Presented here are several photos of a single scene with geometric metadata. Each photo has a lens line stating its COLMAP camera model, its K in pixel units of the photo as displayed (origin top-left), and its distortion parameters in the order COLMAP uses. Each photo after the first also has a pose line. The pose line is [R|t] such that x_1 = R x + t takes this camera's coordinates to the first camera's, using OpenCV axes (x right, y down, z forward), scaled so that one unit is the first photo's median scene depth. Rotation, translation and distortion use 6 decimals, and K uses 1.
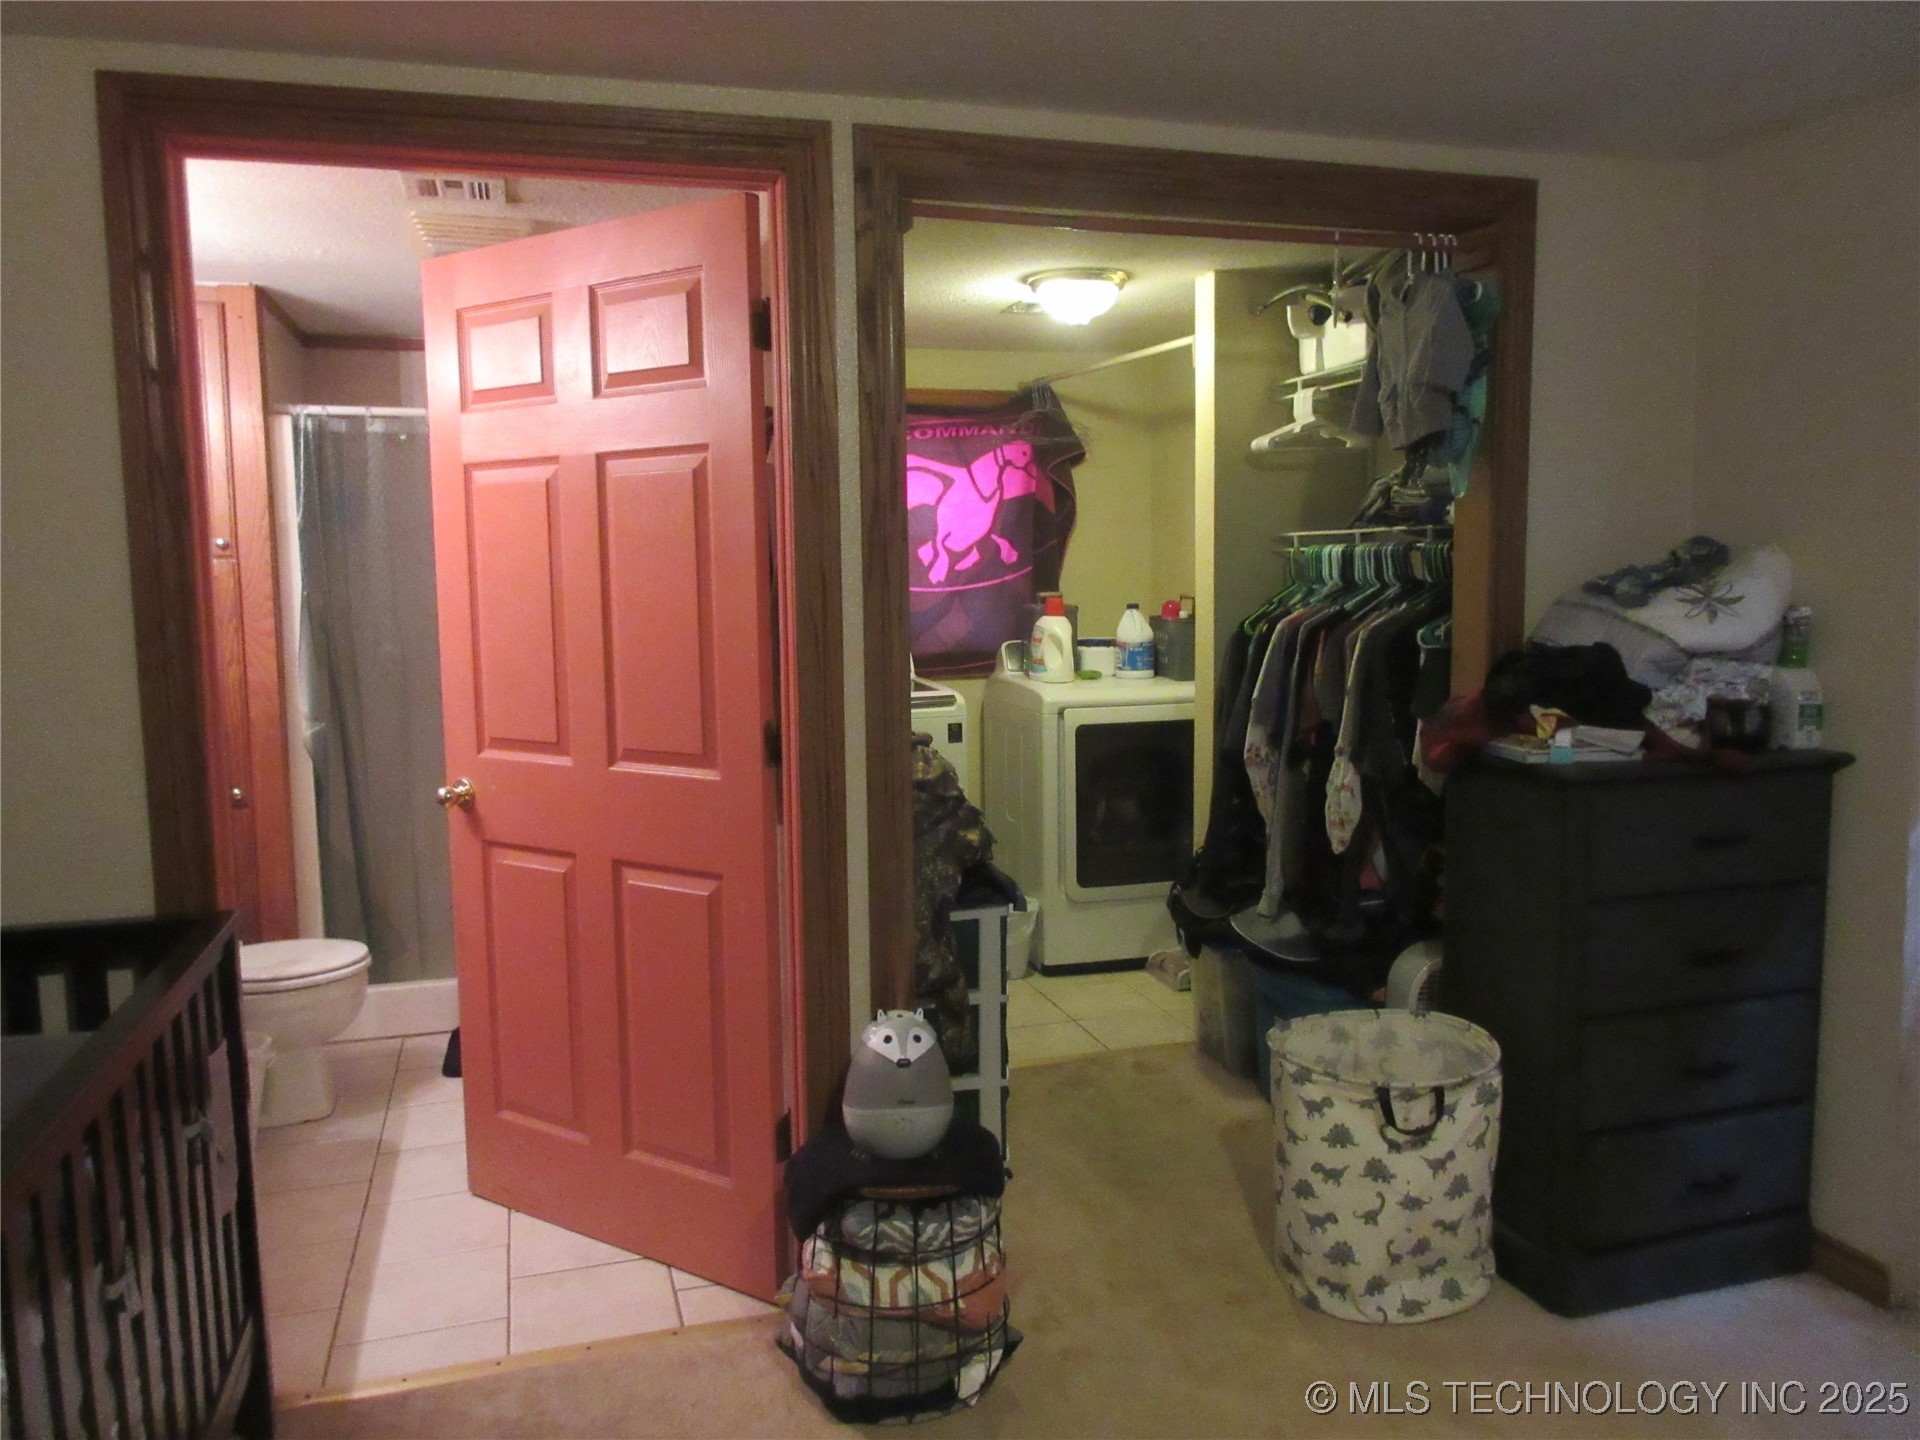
lens RADIAL K [[1437.3, 0, 962.6], [0, 1437.3, 729.7], [0, 0, 1]] dist [0.006540, 0.020719]
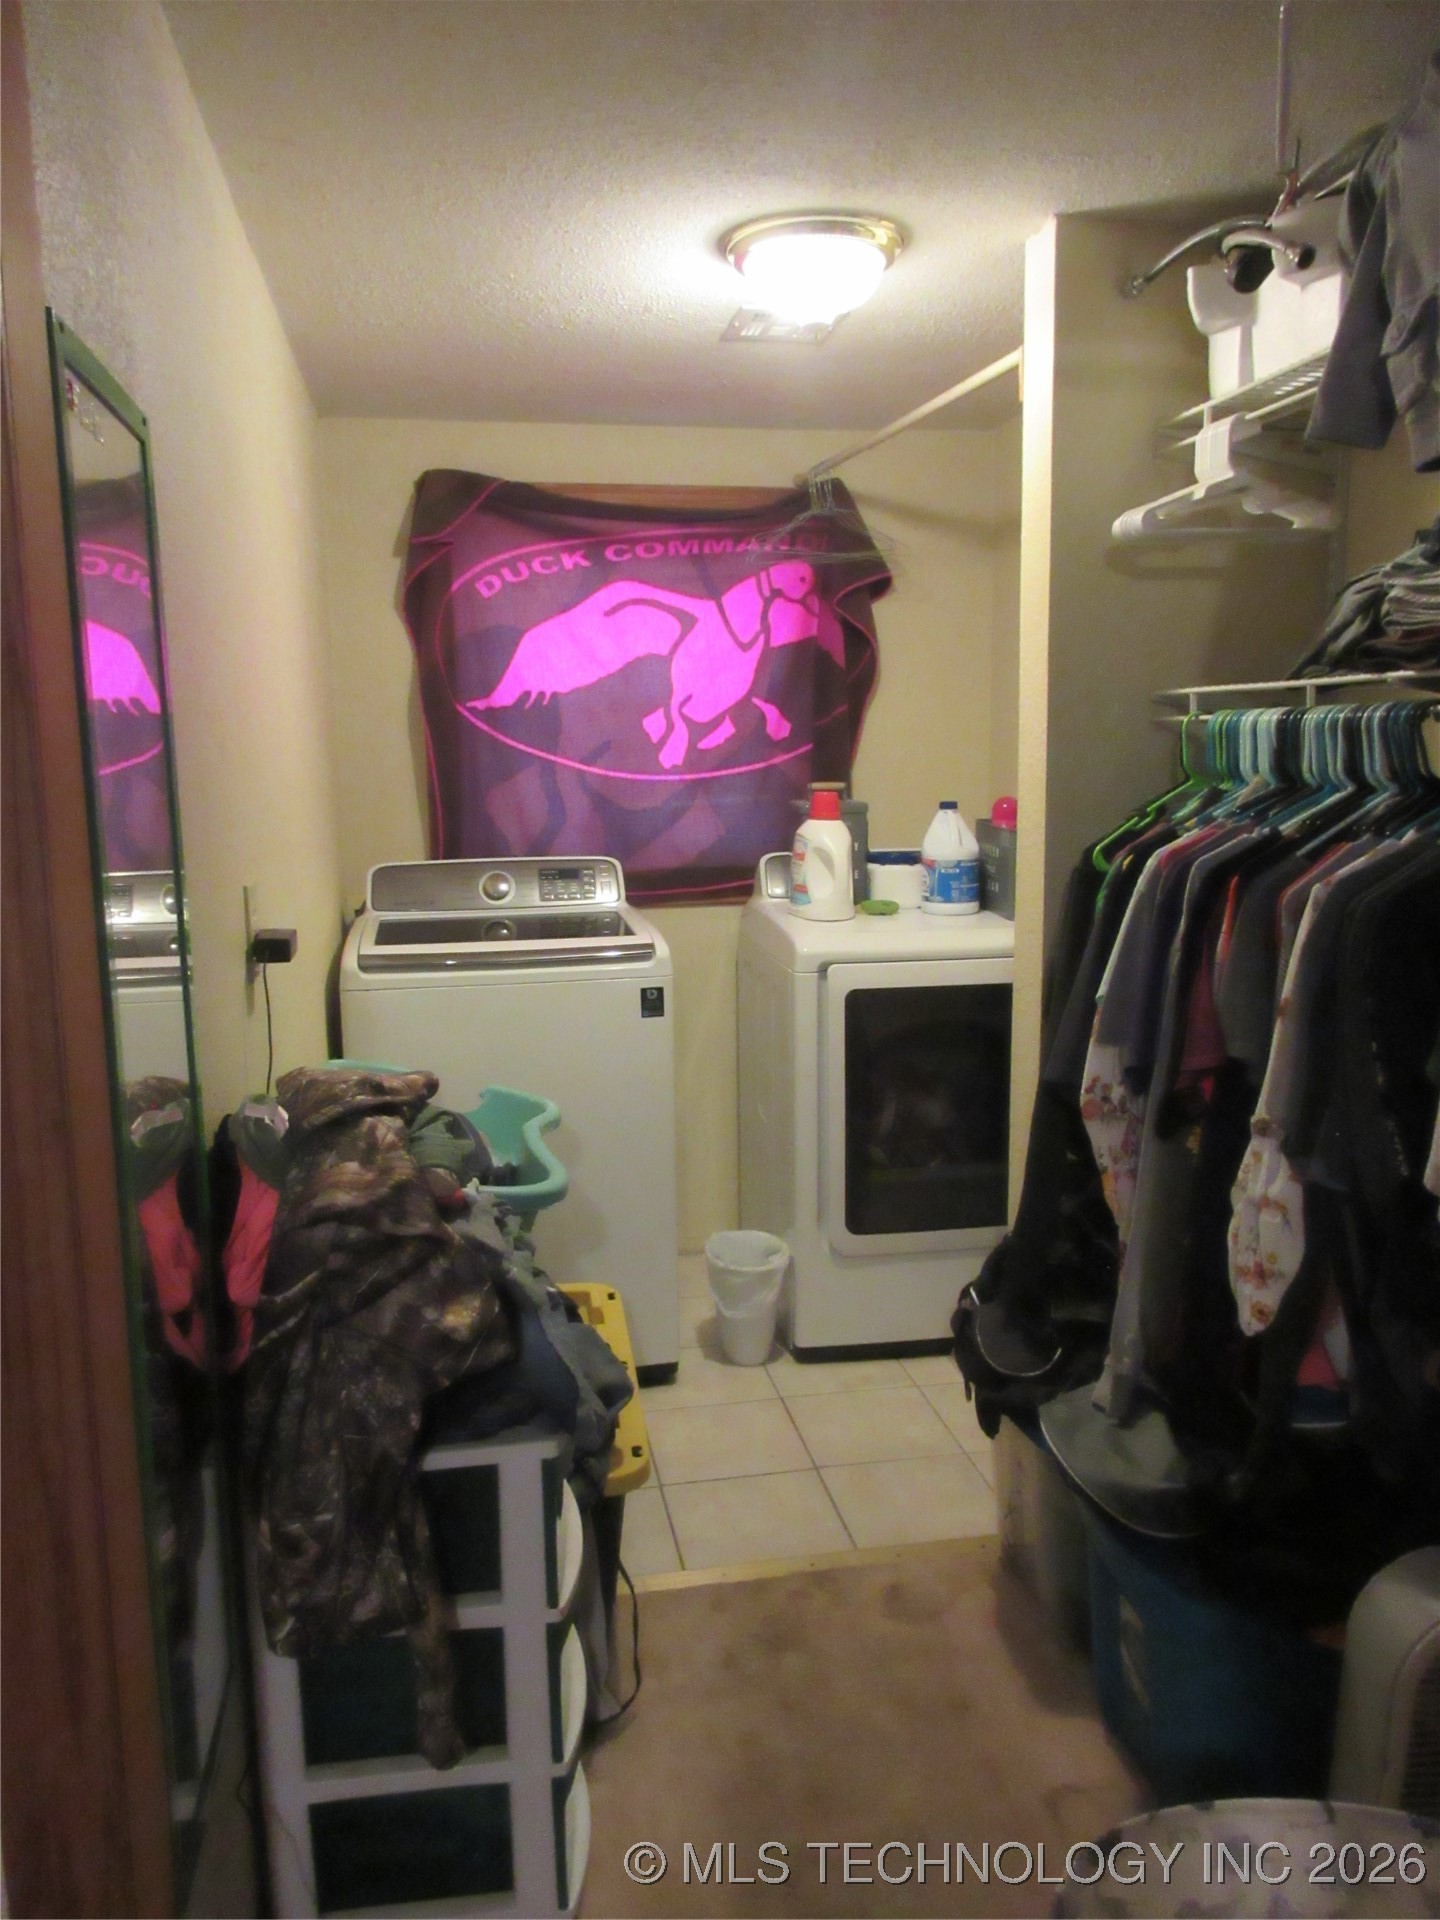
lens RADIAL K [[1437.3, 0, 712.1], [0, 1437.3, 950.3], [0, 0, 1]] dist [0.006540, 0.020719]
pose [[0.993565, 0.019246, -0.111612, 0.109584], [-0.015604, 0.999320, 0.033414, -0.050588], [0.112179, -0.031458, 0.993190, 0.417162]]
